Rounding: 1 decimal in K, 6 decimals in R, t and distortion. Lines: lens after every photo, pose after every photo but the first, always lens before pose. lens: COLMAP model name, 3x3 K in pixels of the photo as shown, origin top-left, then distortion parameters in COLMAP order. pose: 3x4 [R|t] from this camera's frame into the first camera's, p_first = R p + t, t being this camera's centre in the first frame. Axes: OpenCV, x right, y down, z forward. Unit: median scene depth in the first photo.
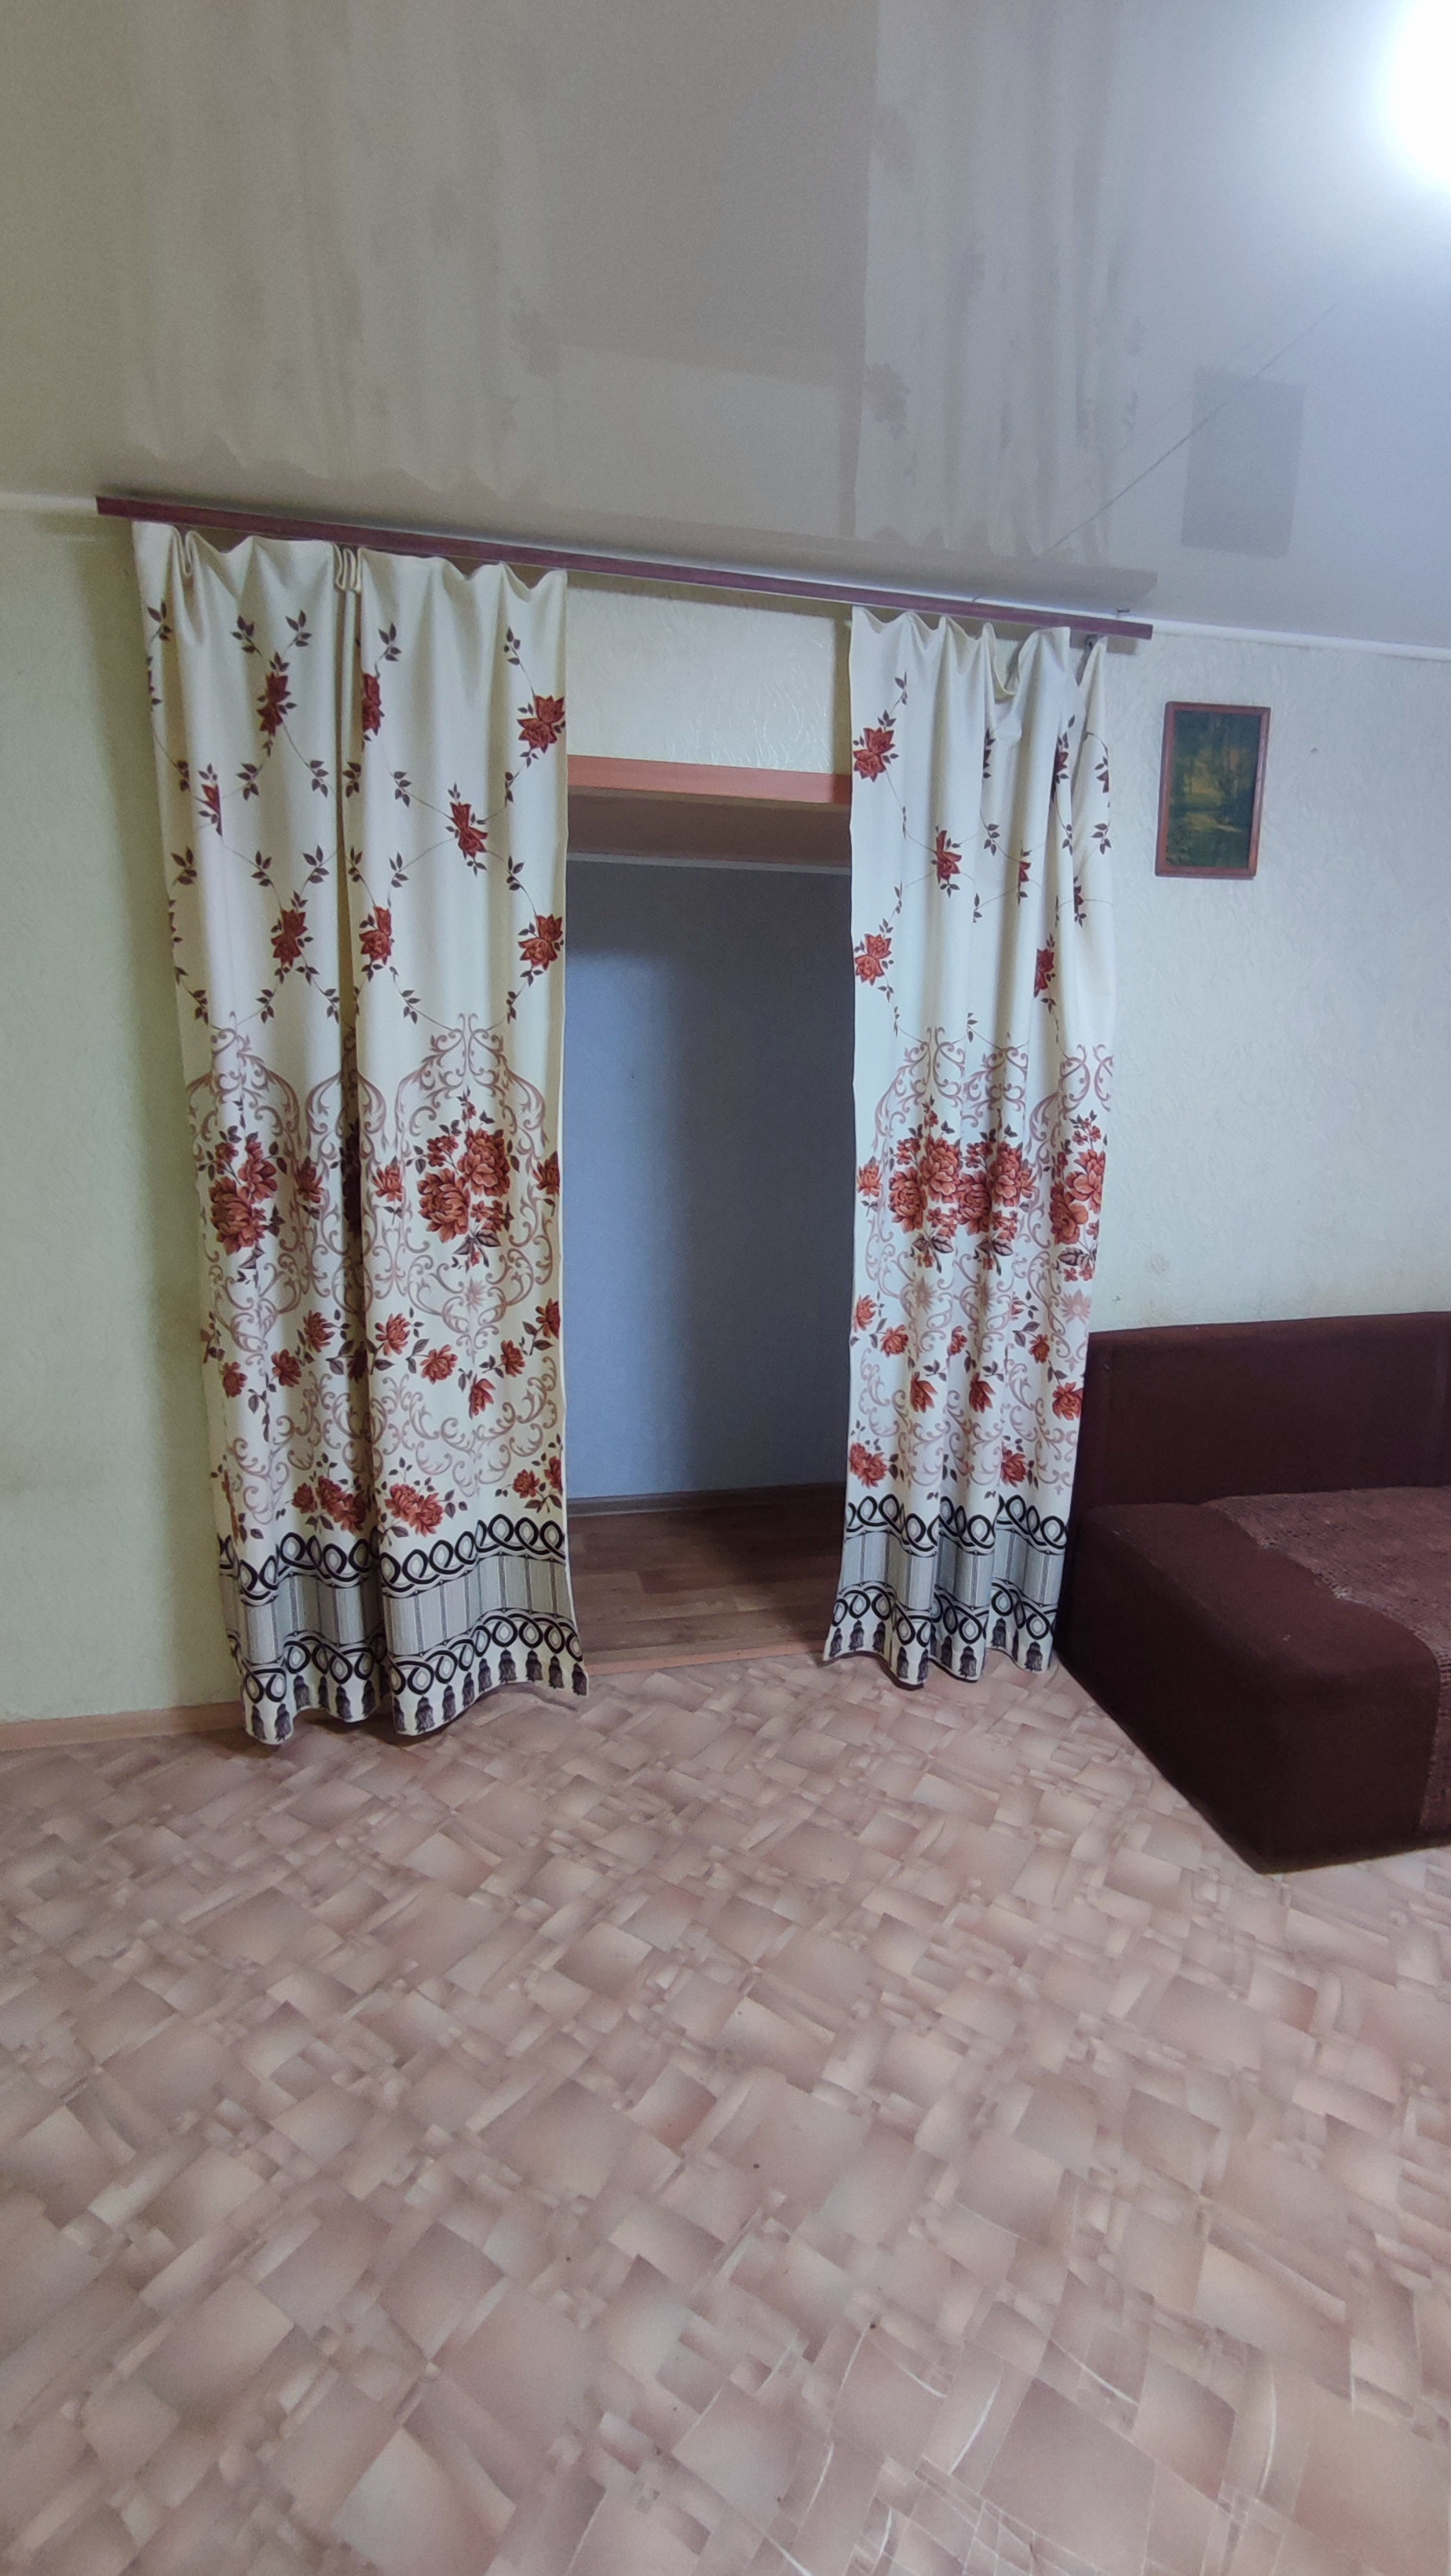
lens RADIAL K [[1166.3, 0, 740.7], [0, 1166.3, 1293.8], [0, 0, 1]] dist [-0.020263, 0.013828]
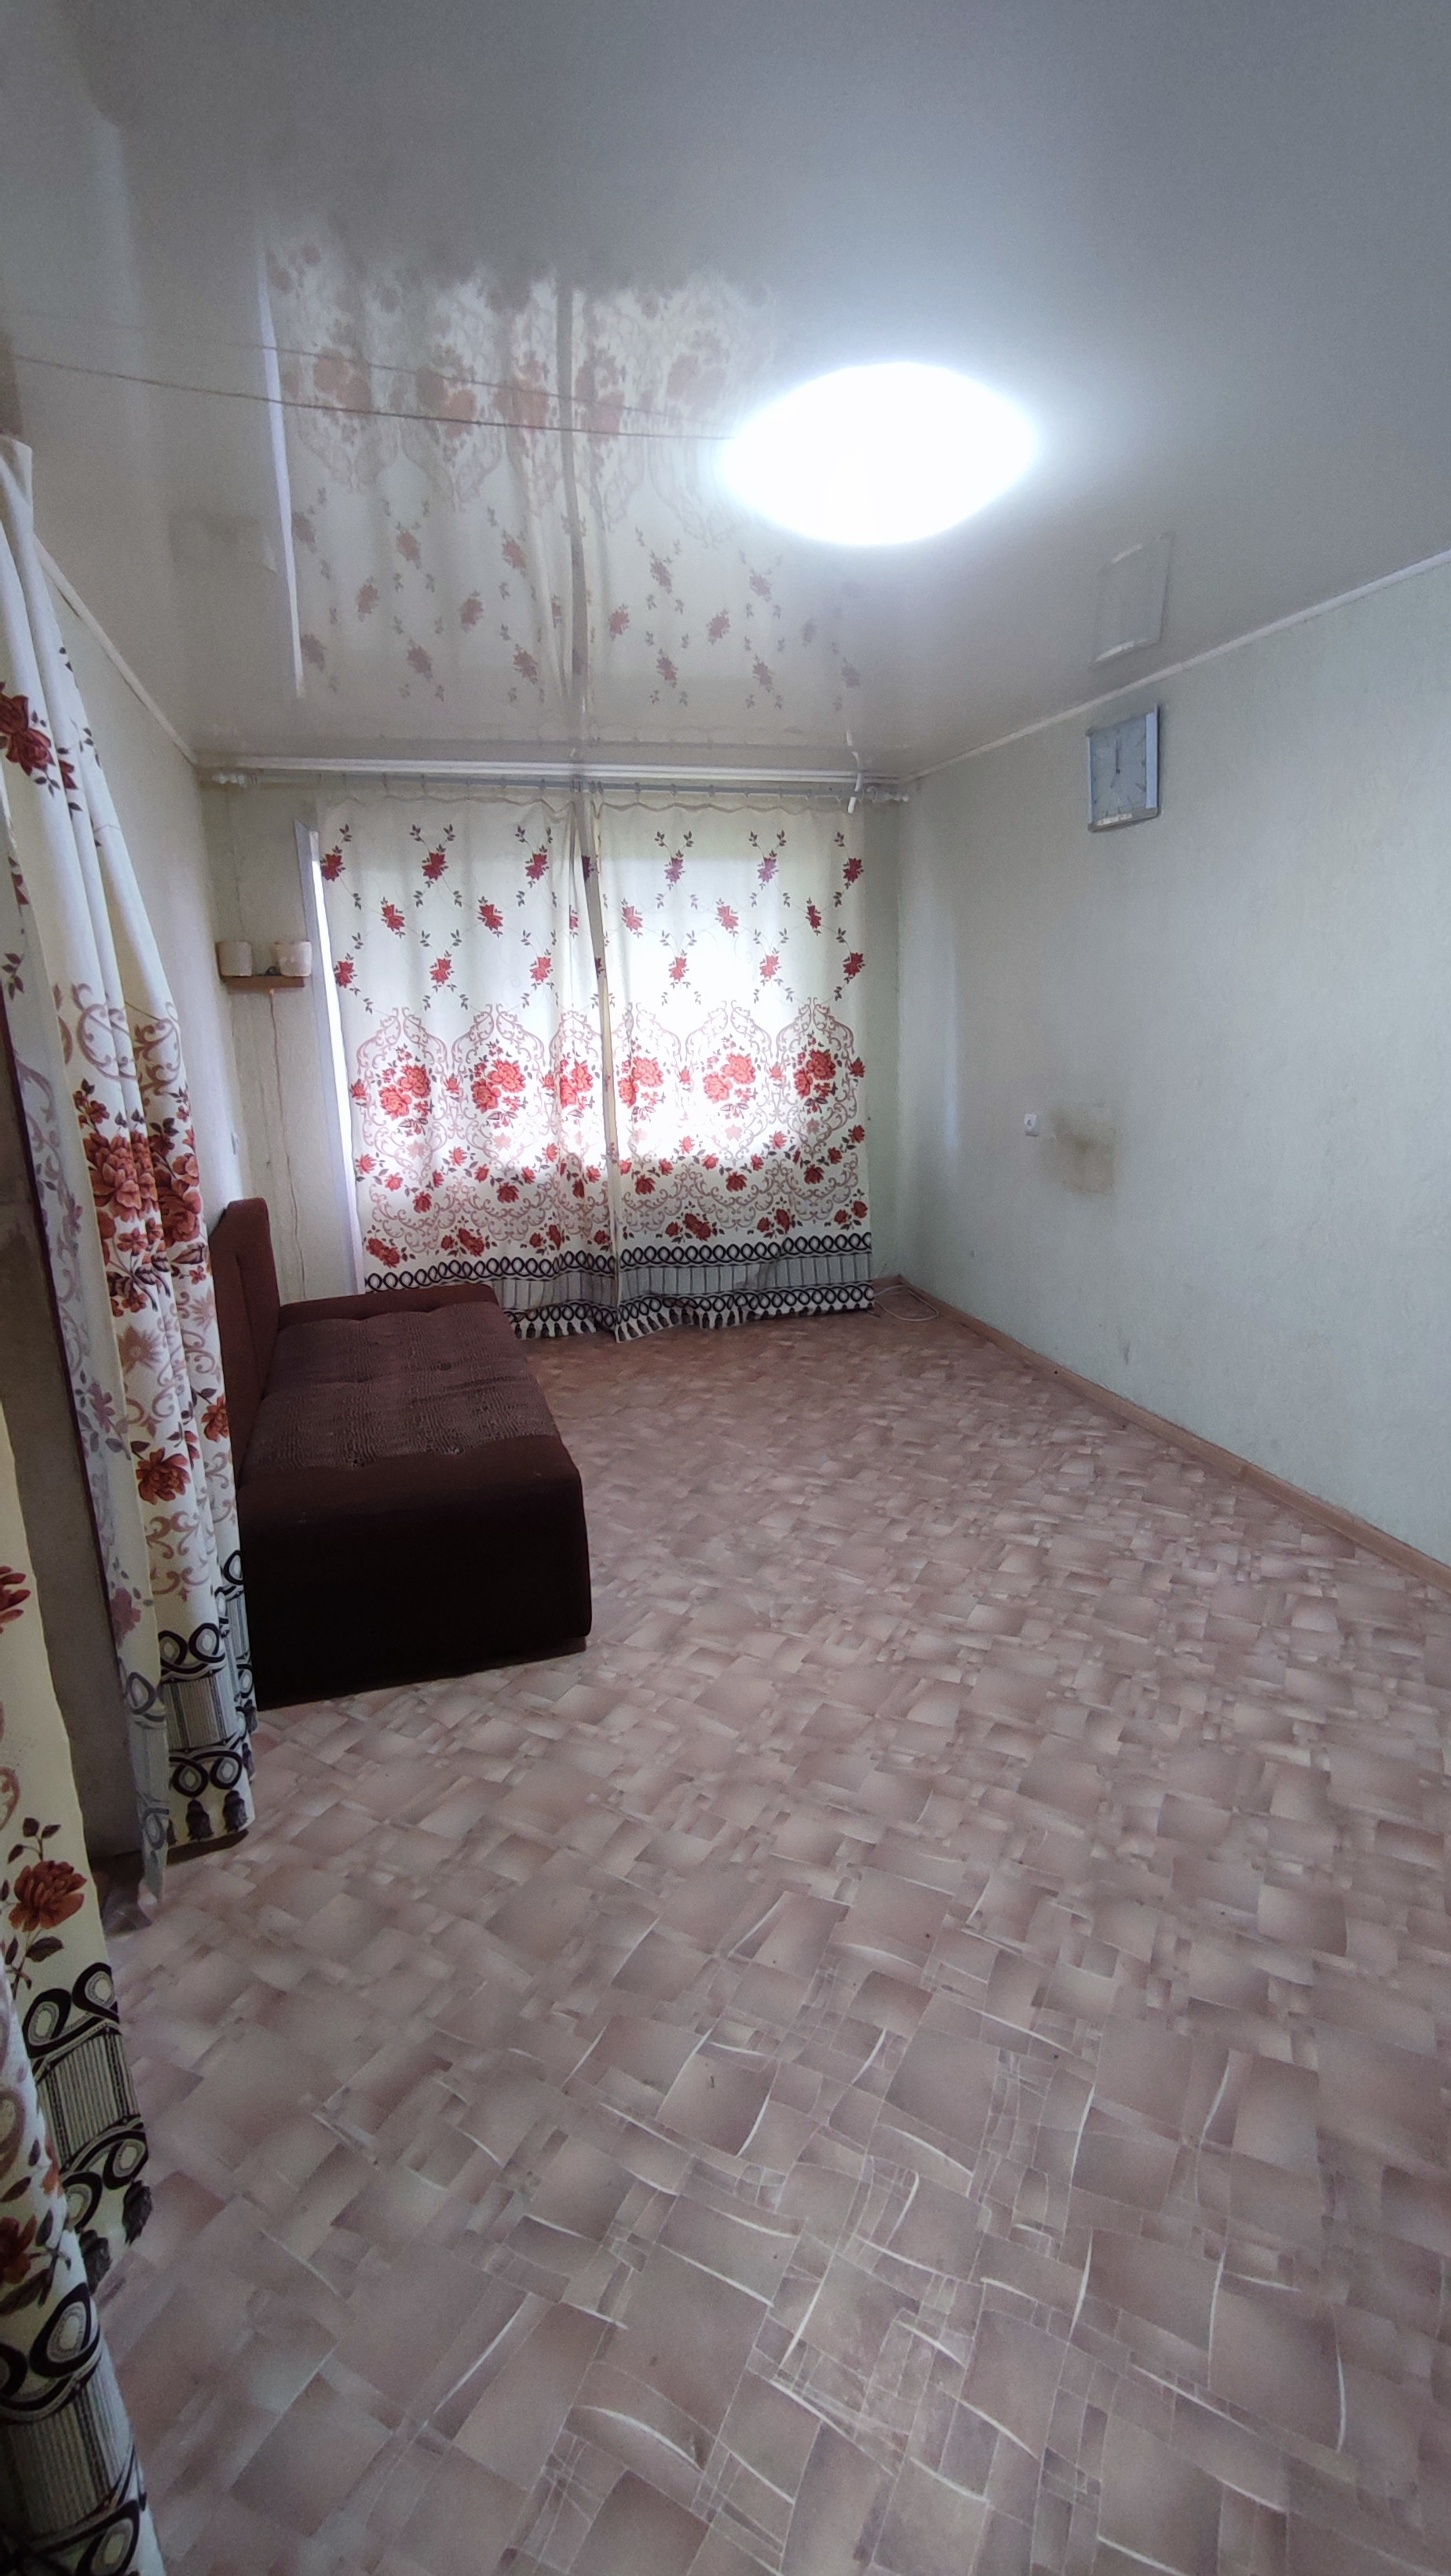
lens RADIAL K [[1166.3, 0, 740.7], [0, 1166.3, 1293.8], [0, 0, 1]] dist [-0.020263, 0.013828]
pose [[-0.092493, -0.265129, 0.959766, -0.592511], [0.244574, 0.928320, 0.280012, -0.149249], [-0.965209, 0.260633, -0.021020, 0.659449]]
